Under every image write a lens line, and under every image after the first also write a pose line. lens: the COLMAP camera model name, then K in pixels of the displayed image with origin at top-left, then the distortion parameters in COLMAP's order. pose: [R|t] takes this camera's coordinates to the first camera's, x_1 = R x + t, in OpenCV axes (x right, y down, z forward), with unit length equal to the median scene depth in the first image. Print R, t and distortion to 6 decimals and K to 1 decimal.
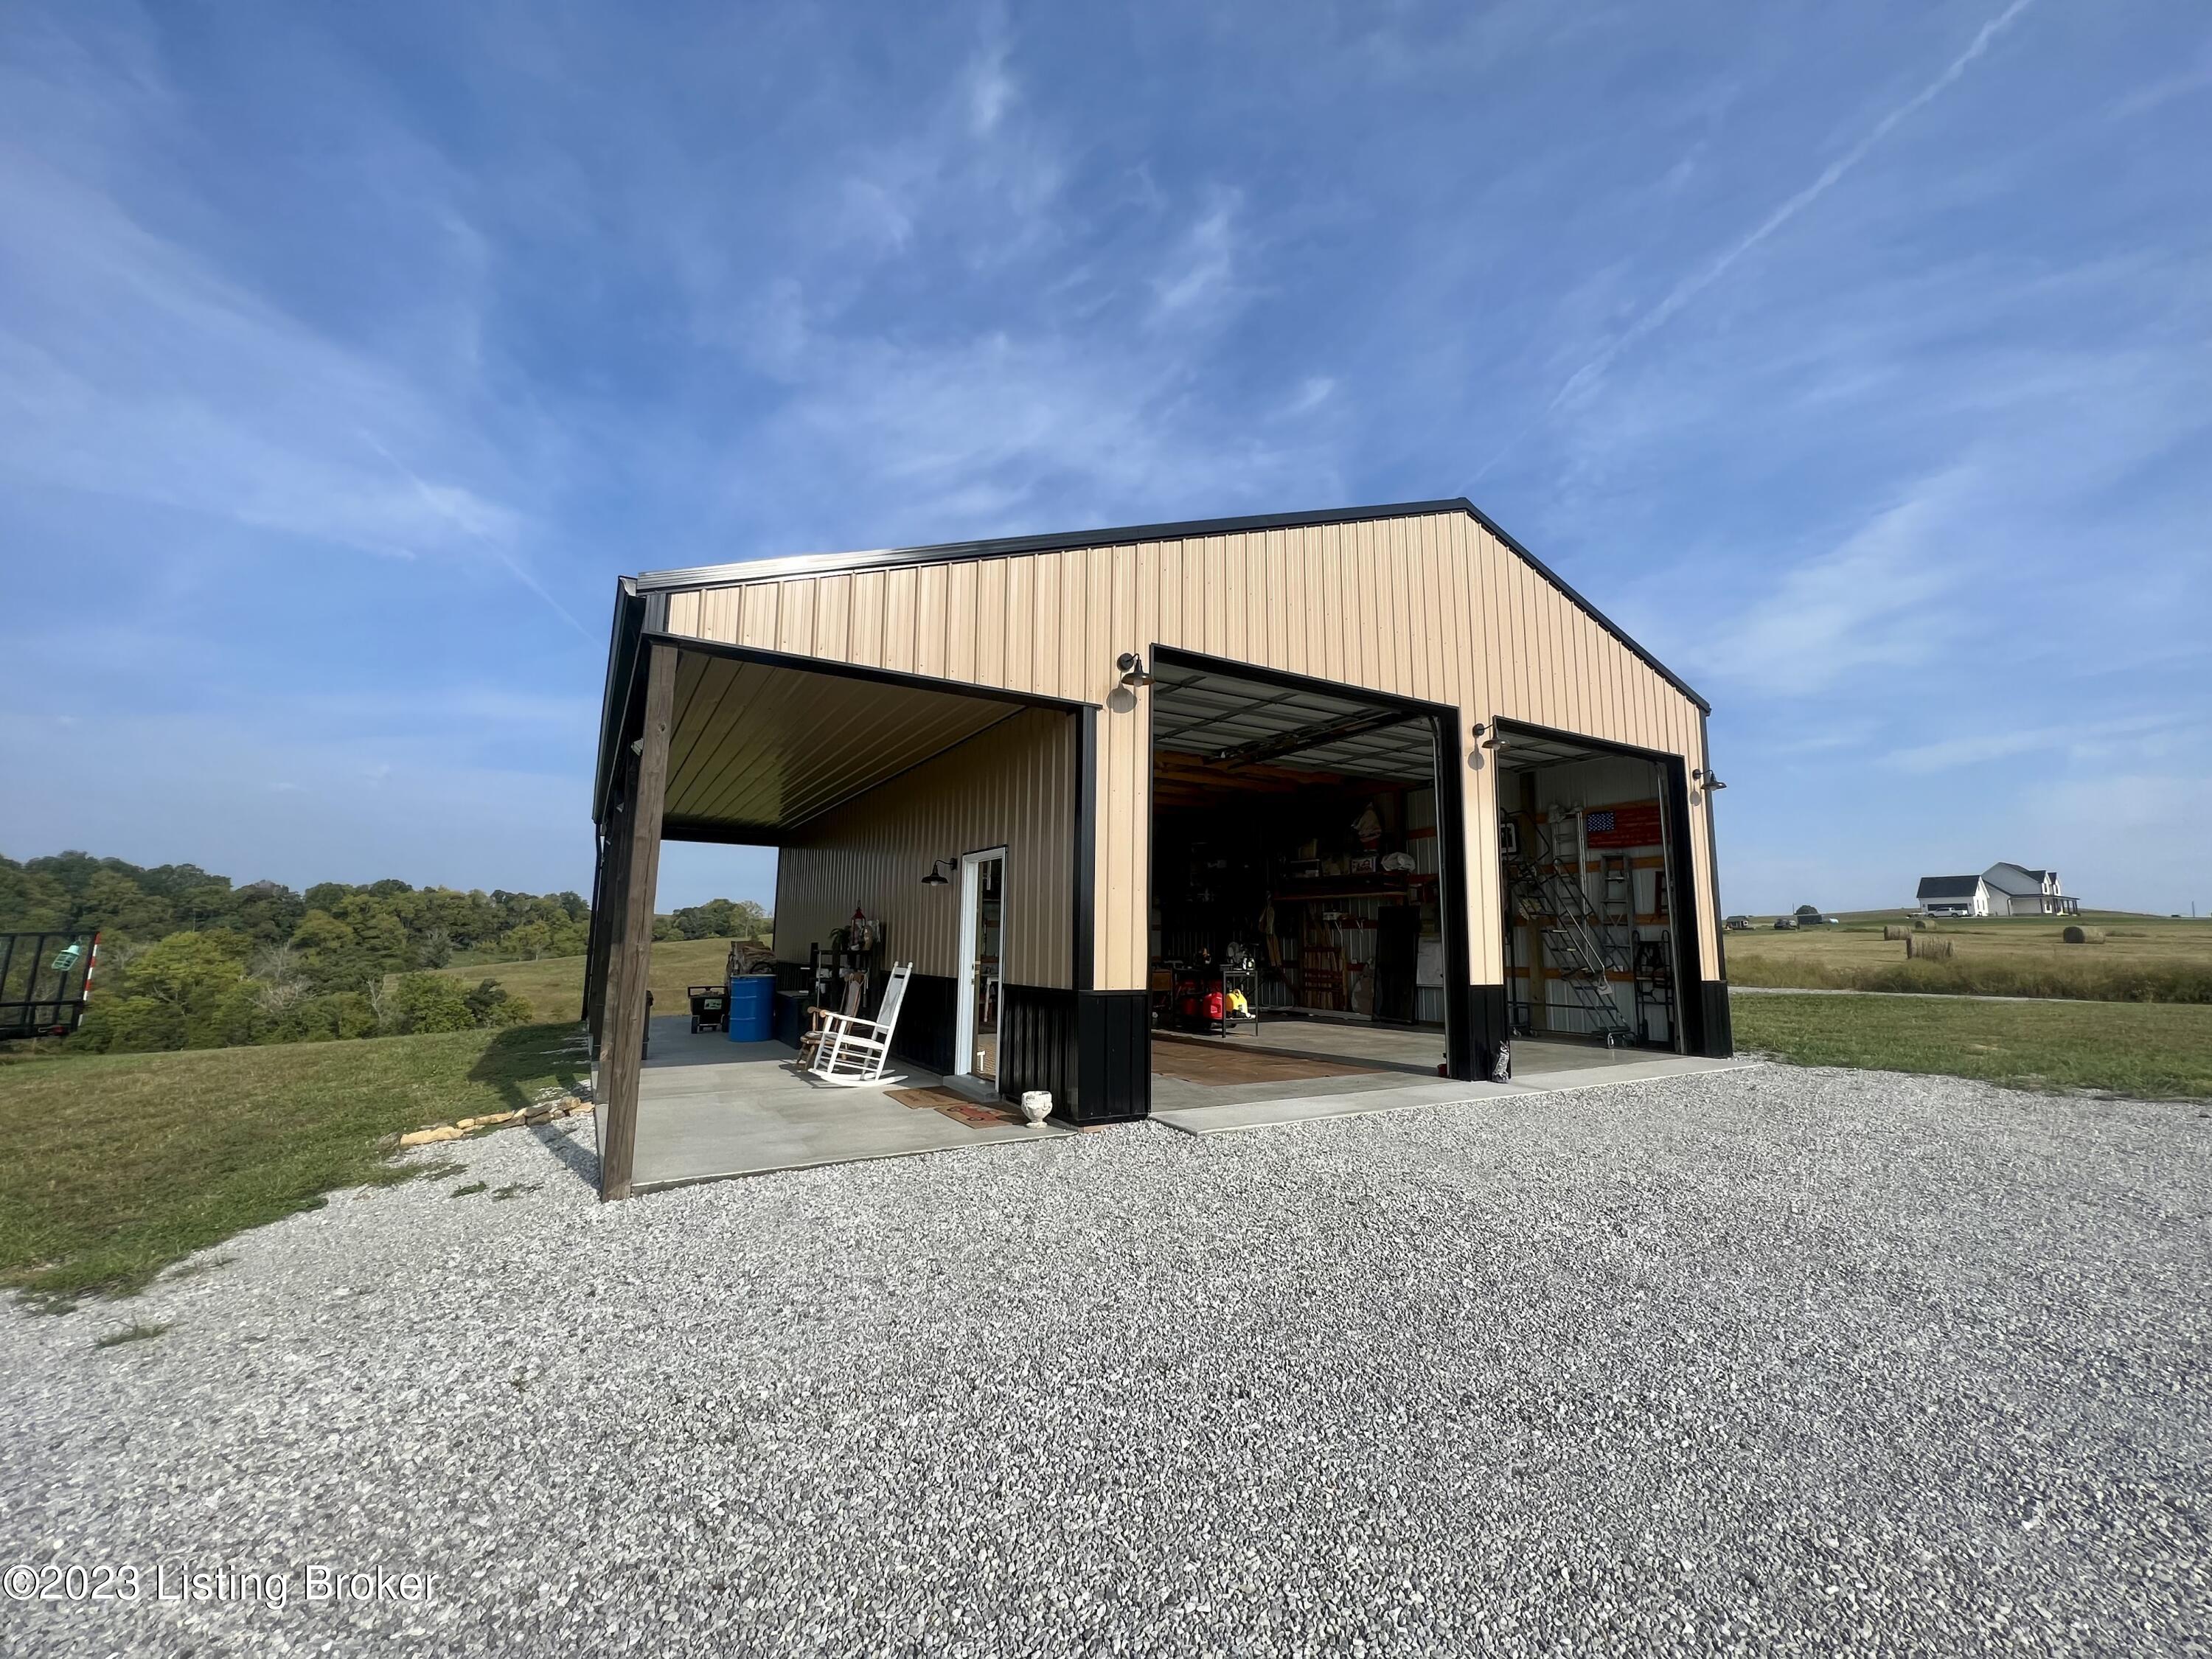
lens RADIAL K [[896.3, 0, 1106.0], [0, 896.3, 829.5], [0, 0, 1]] dist [0.000368, 0.000061]
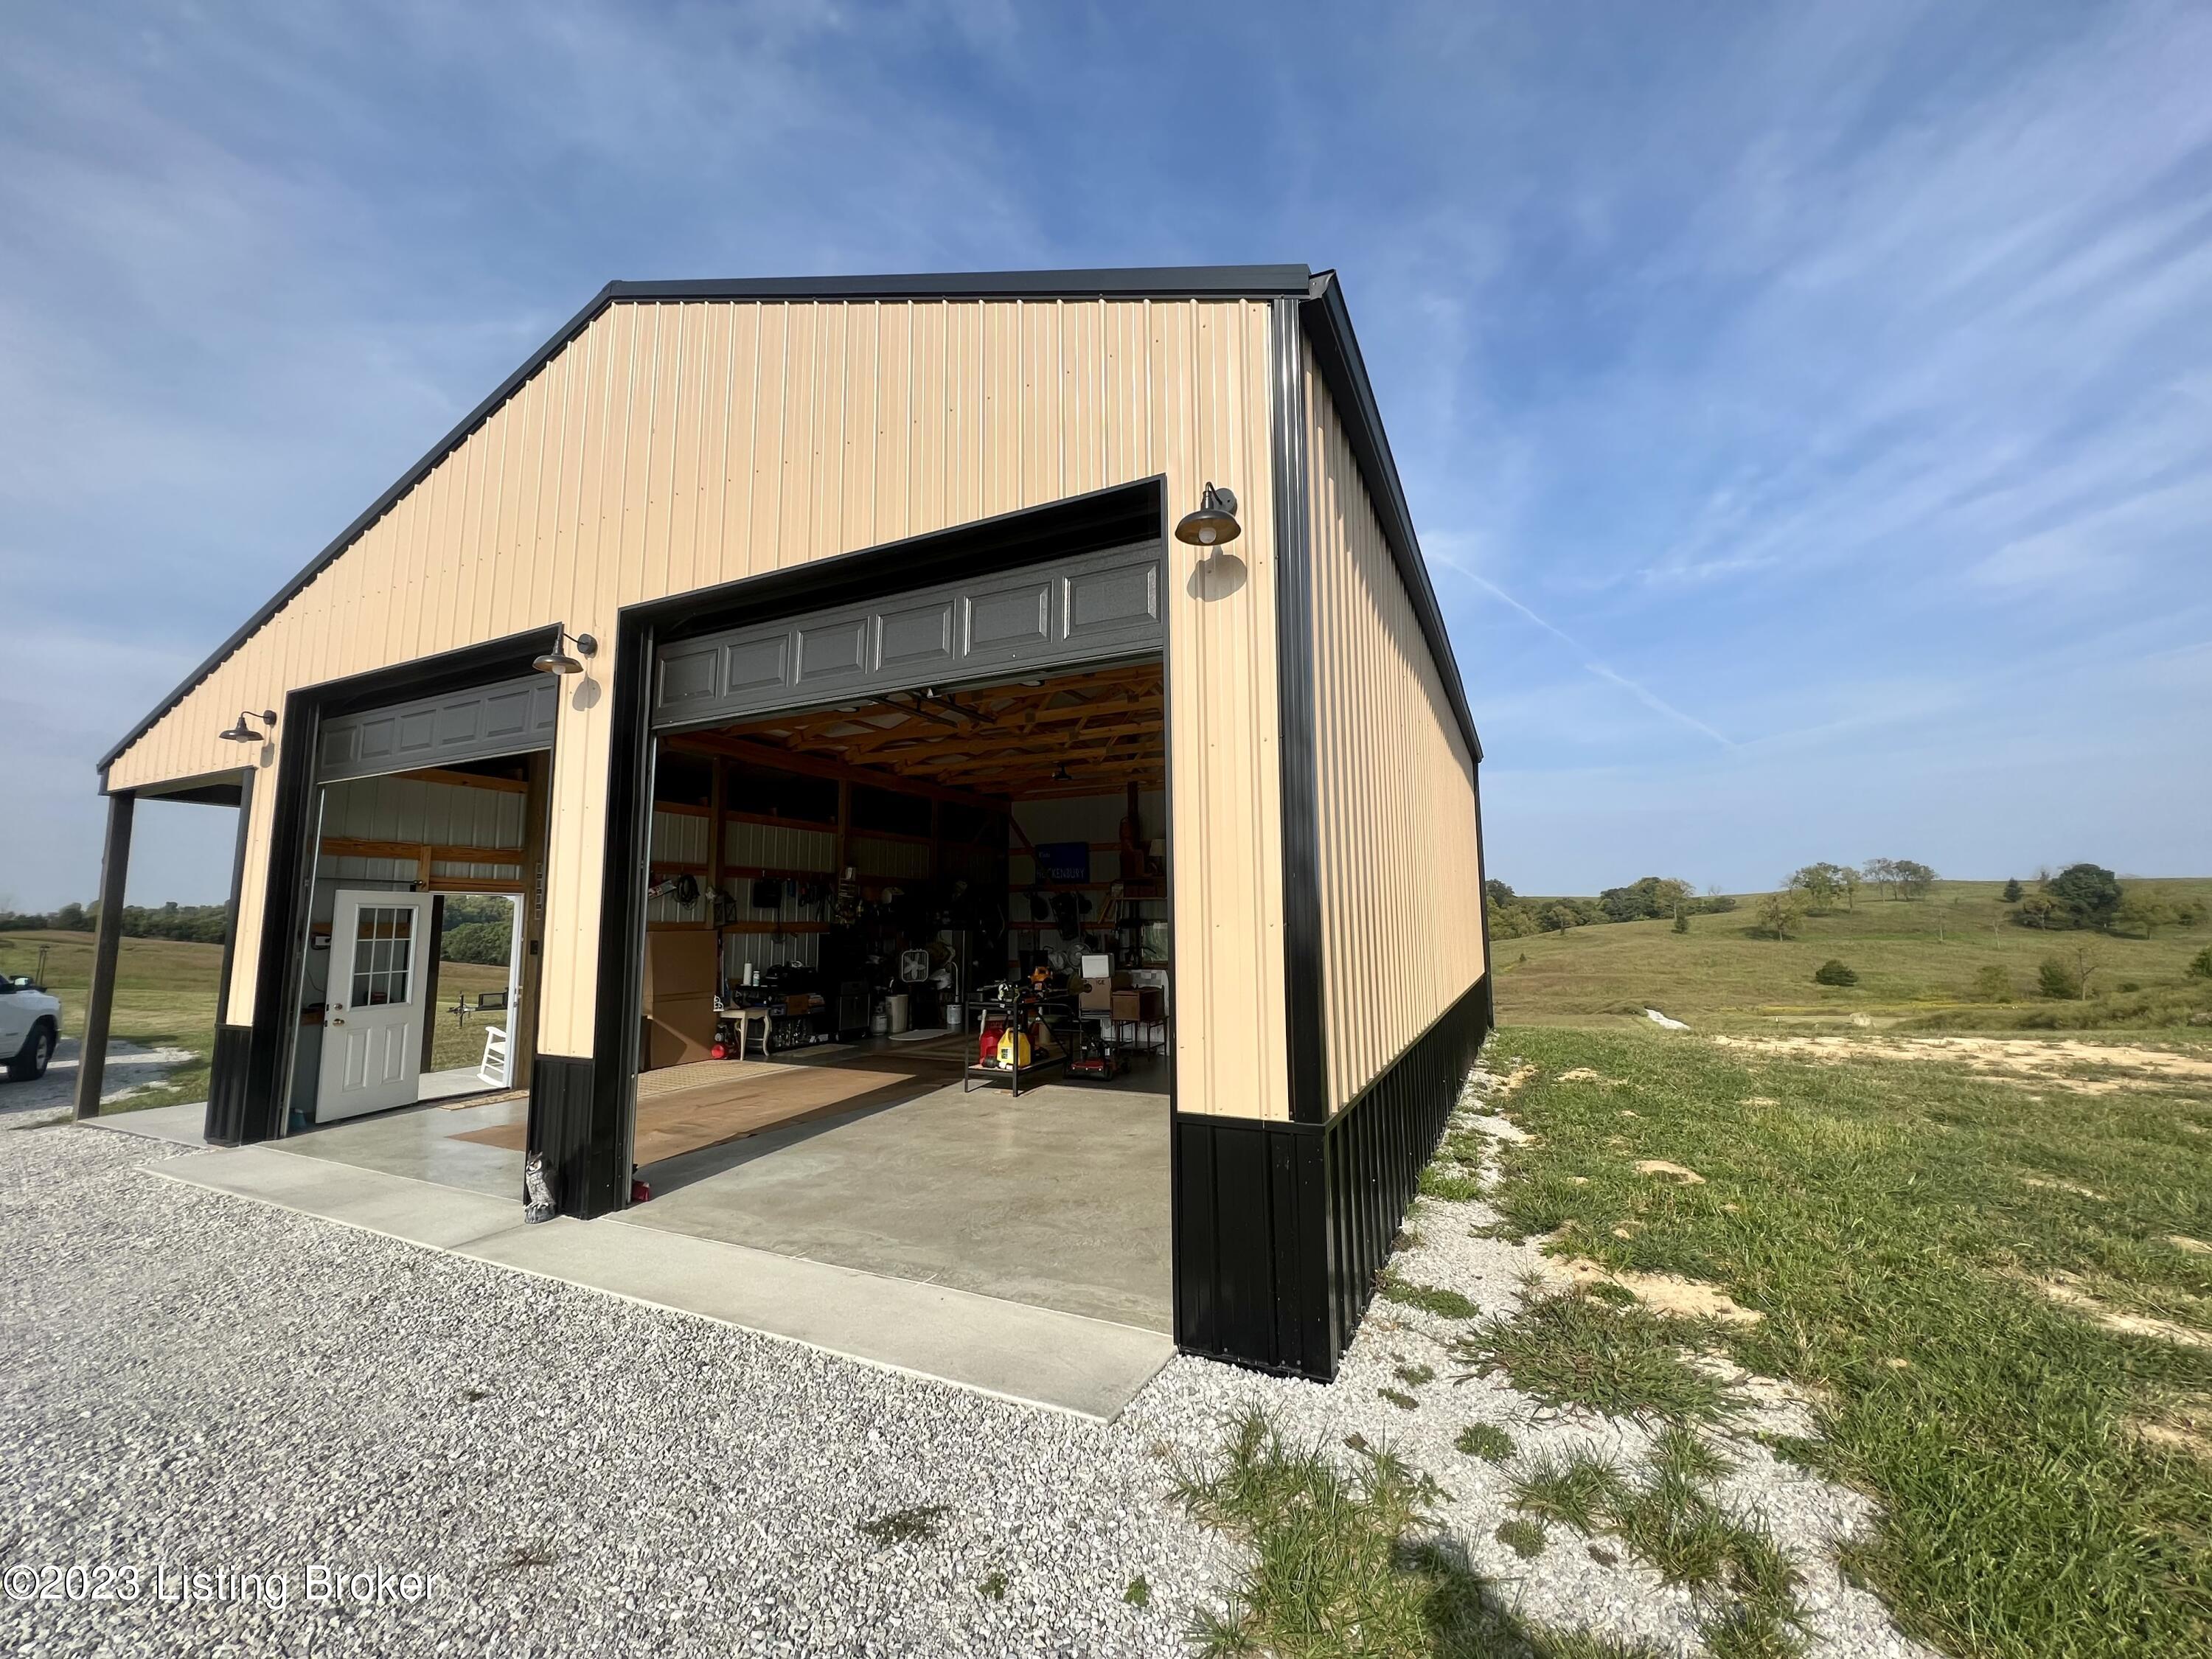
lens RADIAL K [[896.3, 0, 1106.0], [0, 896.3, 829.5], [0, 0, 1]] dist [0.000368, 0.000061]
pose [[0.551665, -0.107416, -0.827120, 1.131775], [0.123124, 0.991296, -0.046617, 0.091455], [0.824928, -0.076121, 0.560089, 0.949661]]
